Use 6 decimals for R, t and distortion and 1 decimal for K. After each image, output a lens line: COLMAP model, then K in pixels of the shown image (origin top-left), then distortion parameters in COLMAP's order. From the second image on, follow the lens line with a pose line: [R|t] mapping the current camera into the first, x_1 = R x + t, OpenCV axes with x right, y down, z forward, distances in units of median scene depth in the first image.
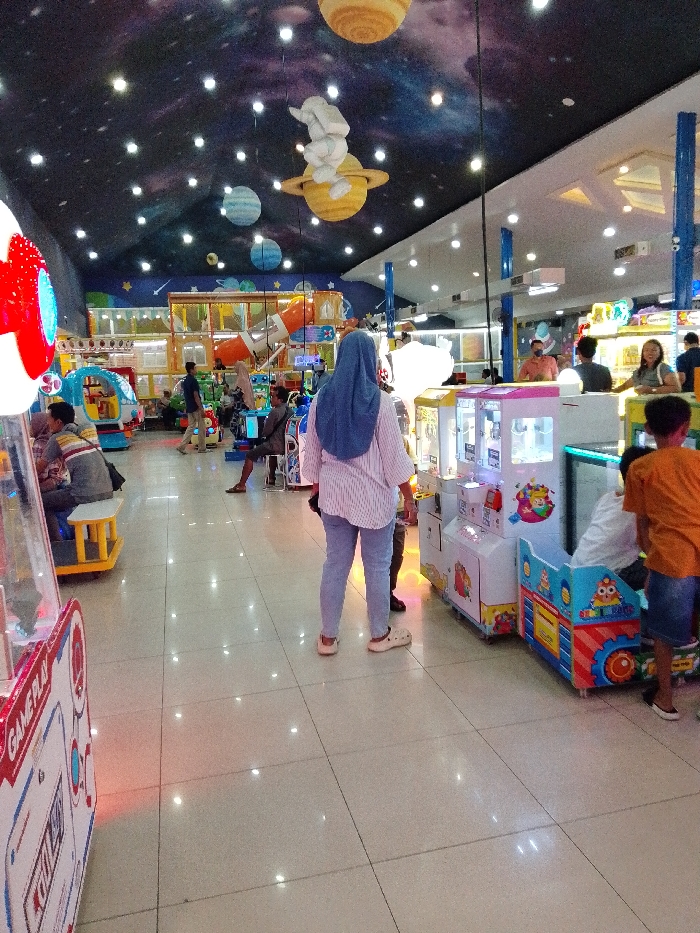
lens RADIAL K [[718.9, 0, 346.0], [0, 718.9, 465.5], [0, 0, 1]] dist [-0.007798, 0.000765]
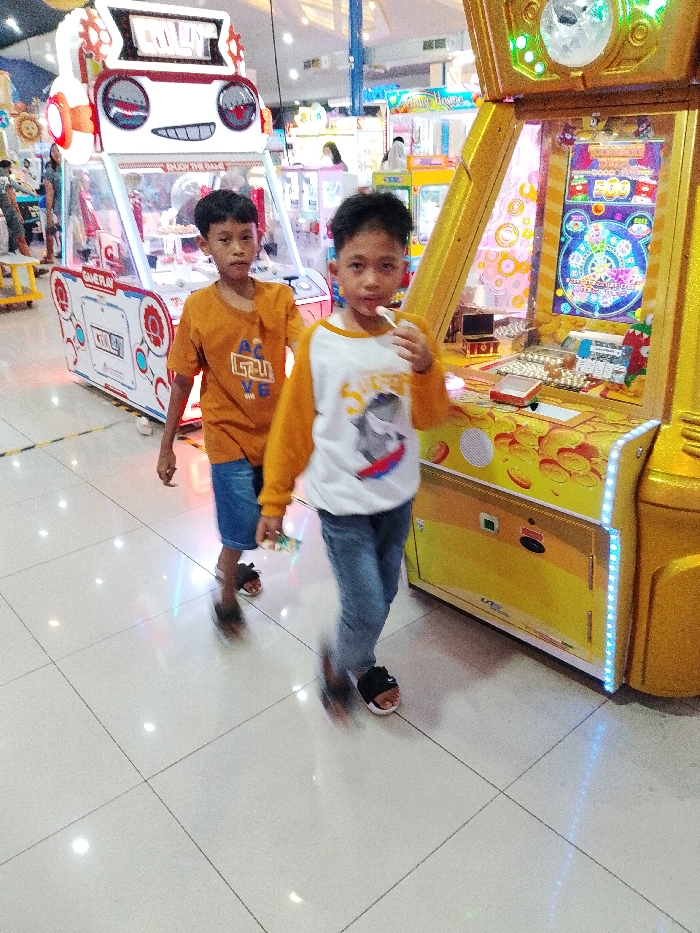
lens RADIAL K [[718.9, 0, 350.9], [0, 718.9, 466.3], [0, 0, 1]] dist [-0.007798, 0.000765]
pose [[0.885303, -0.160951, 0.436272, -0.225357], [0.042285, 0.962167, 0.269160, 0.051707], [-0.463088, -0.219840, 0.858615, -0.288637]]
